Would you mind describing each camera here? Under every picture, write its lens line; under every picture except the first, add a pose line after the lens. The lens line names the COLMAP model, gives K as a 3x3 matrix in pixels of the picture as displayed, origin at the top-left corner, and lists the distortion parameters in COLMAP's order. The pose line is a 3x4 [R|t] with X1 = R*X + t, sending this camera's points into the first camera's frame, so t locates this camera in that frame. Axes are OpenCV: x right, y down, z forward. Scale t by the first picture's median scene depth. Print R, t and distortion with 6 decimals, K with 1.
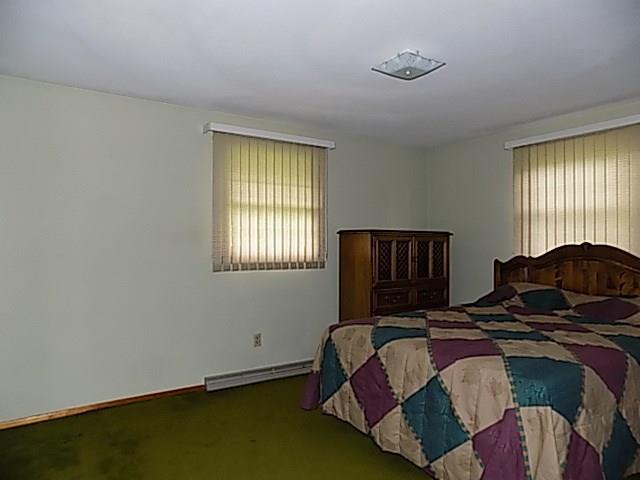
lens RADIAL K [[429.8, 0, 323.5], [0, 429.8, 238.4], [0, 0, 1]] dist [-0.056783, 0.050047]
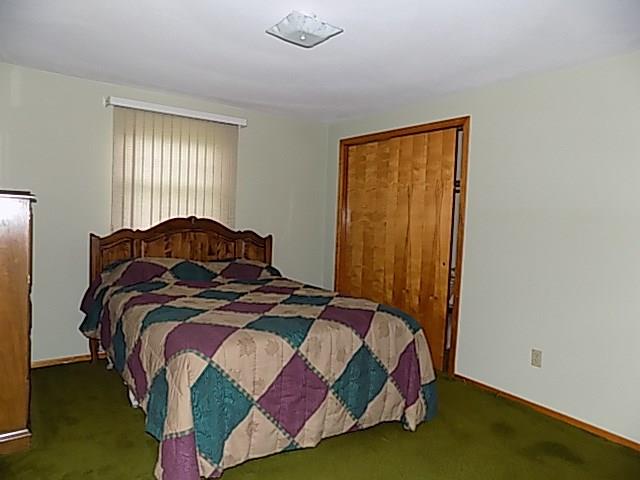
lens RADIAL K [[429.8, 0, 326.5], [0, 429.8, 238.2], [0, 0, 1]] dist [-0.056783, 0.050047]
pose [[-0.022844, -0.060249, 0.997922, -0.508281], [-0.051813, 0.996912, 0.059002, -0.017122], [-0.998396, -0.050357, -0.025895, 0.656994]]
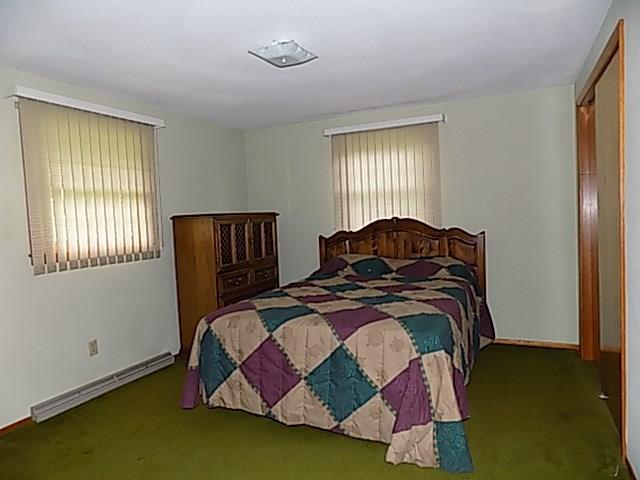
lens RADIAL K [[429.8, 0, 320.3], [0, 429.8, 237.9], [0, 0, 1]] dist [-0.056783, 0.050047]
pose [[0.859646, -0.070794, 0.505961, -0.190184], [0.045225, 0.997010, 0.062664, -0.017133], [-0.508884, -0.030987, 0.860277, 0.042601]]
